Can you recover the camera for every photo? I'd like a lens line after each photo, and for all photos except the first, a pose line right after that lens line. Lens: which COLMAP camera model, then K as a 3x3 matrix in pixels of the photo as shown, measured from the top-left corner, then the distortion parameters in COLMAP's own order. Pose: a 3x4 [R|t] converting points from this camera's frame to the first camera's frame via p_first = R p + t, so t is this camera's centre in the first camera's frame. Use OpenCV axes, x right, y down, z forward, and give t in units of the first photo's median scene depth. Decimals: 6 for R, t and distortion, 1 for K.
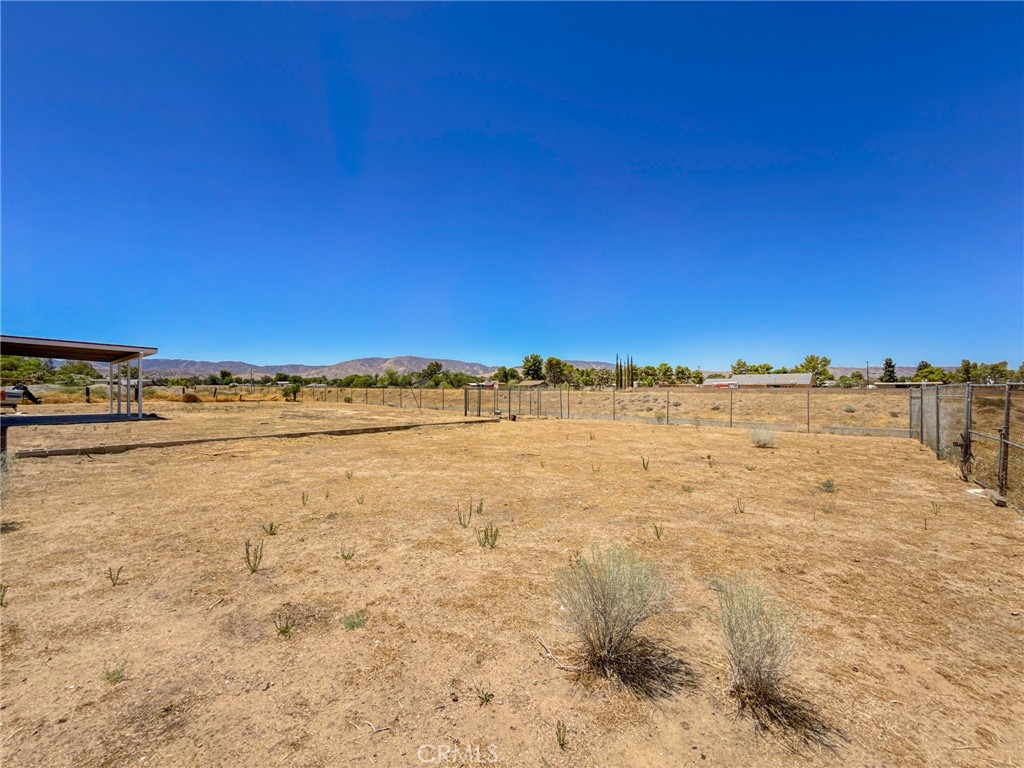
lens RADIAL K [[411.4, 0, 514.8], [0, 411.4, 387.2], [0, 0, 1]] dist [0.000228, 0.000501]
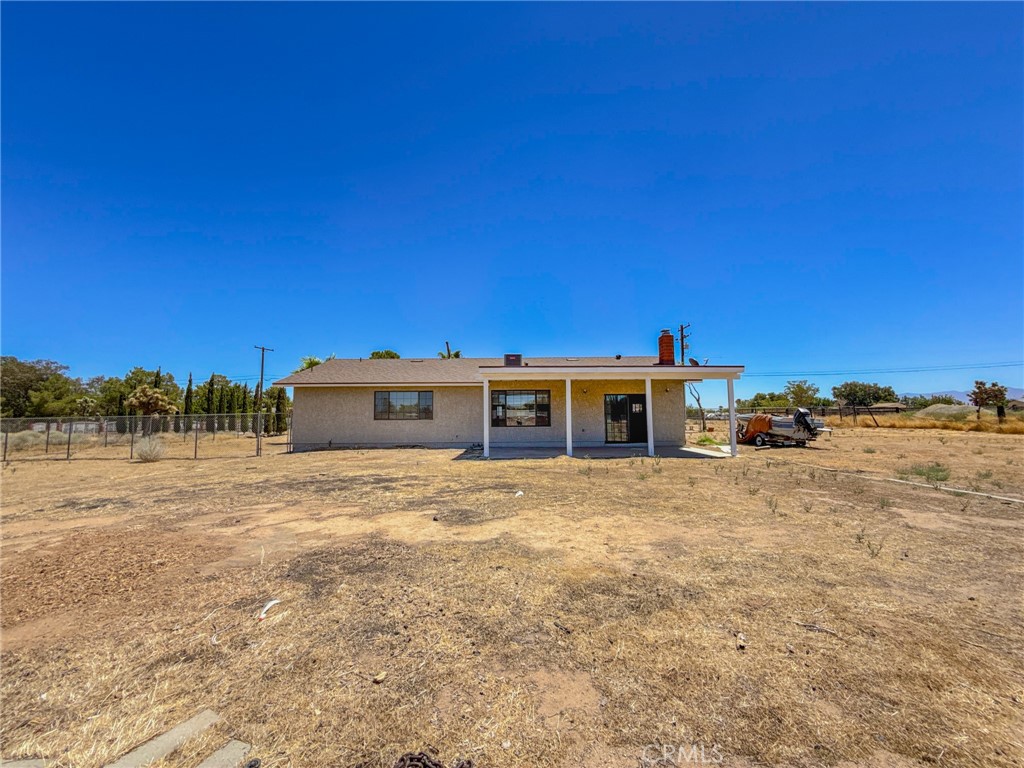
lens RADIAL K [[411.4, 0, 509.2], [0, 411.4, 383.6], [0, 0, 1]] dist [0.000228, 0.000501]
pose [[-0.783501, -0.042082, -0.619963, -0.048936], [0.012550, 0.996429, -0.083496, 0.000242], [0.621263, -0.073199, -0.780176, 0.181185]]
